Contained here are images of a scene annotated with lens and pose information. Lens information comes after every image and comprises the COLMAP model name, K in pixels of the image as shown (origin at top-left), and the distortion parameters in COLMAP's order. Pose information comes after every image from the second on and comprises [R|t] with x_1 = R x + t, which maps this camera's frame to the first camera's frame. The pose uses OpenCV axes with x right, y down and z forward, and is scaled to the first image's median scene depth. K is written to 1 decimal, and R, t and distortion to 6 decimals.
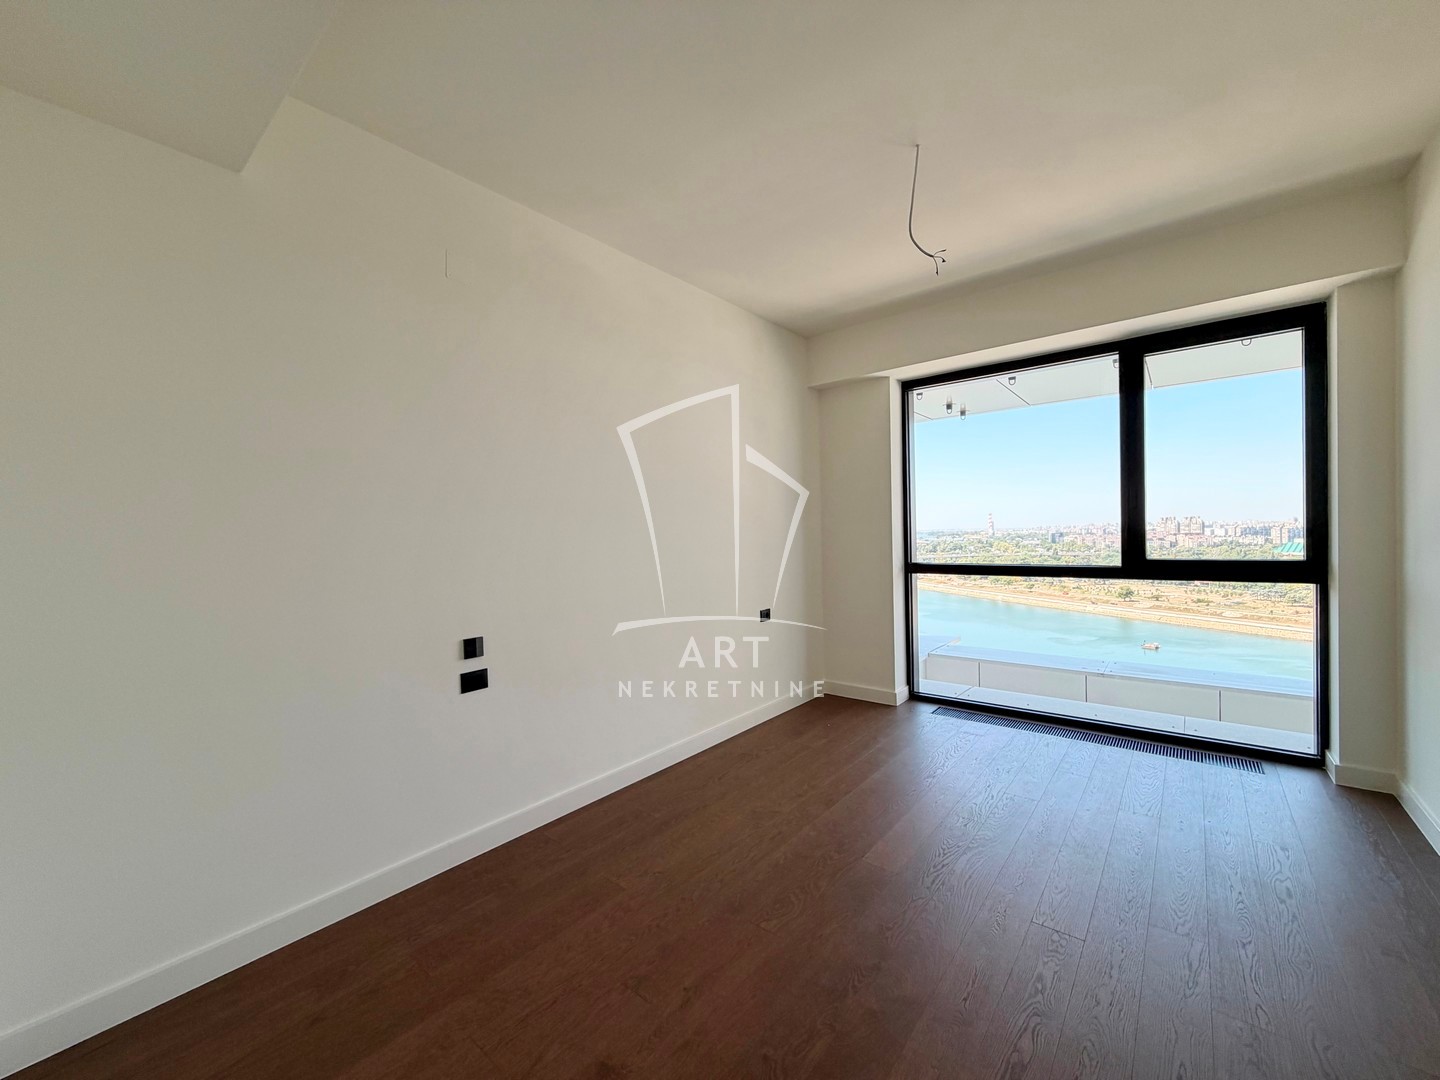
lens RADIAL K [[577.6, 0, 710.0], [0, 577.6, 539.8], [0, 0, 1]] dist [-0.001183, -0.000472]
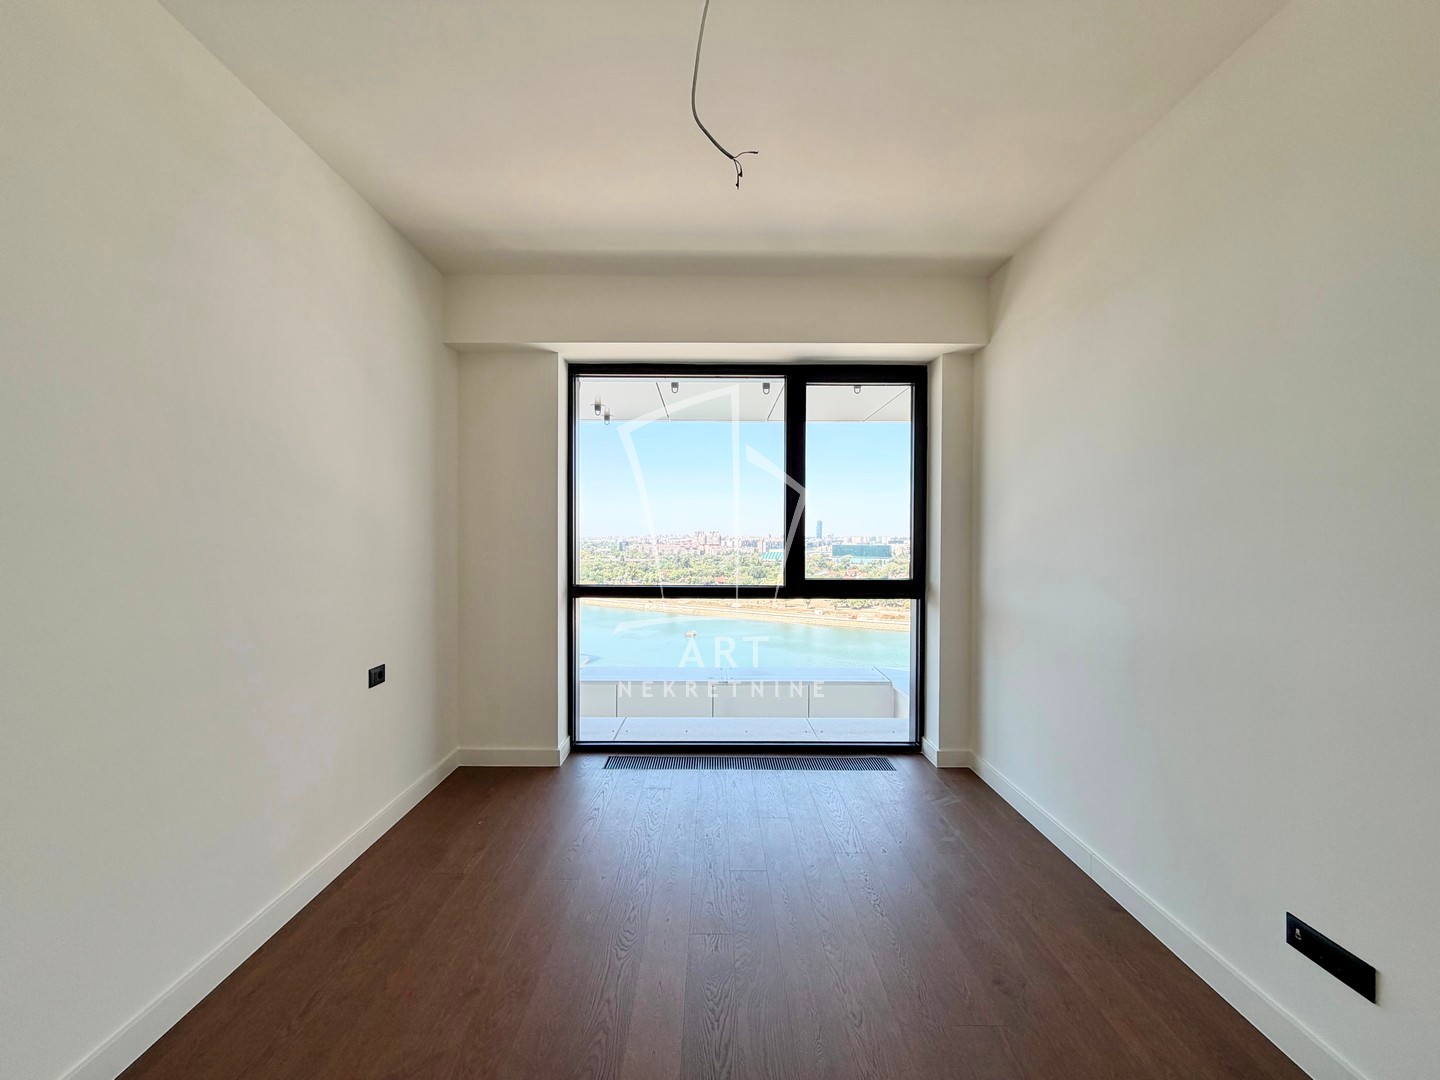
lens RADIAL K [[577.6, 0, 717.3], [0, 577.6, 543.6], [0, 0, 1]] dist [-0.001183, -0.000472]
pose [[0.760991, 0.018095, 0.648510, -0.036565], [-0.015442, 0.999833, -0.009777, -0.016809], [-0.648579, -0.002574, 0.761143, 0.287116]]
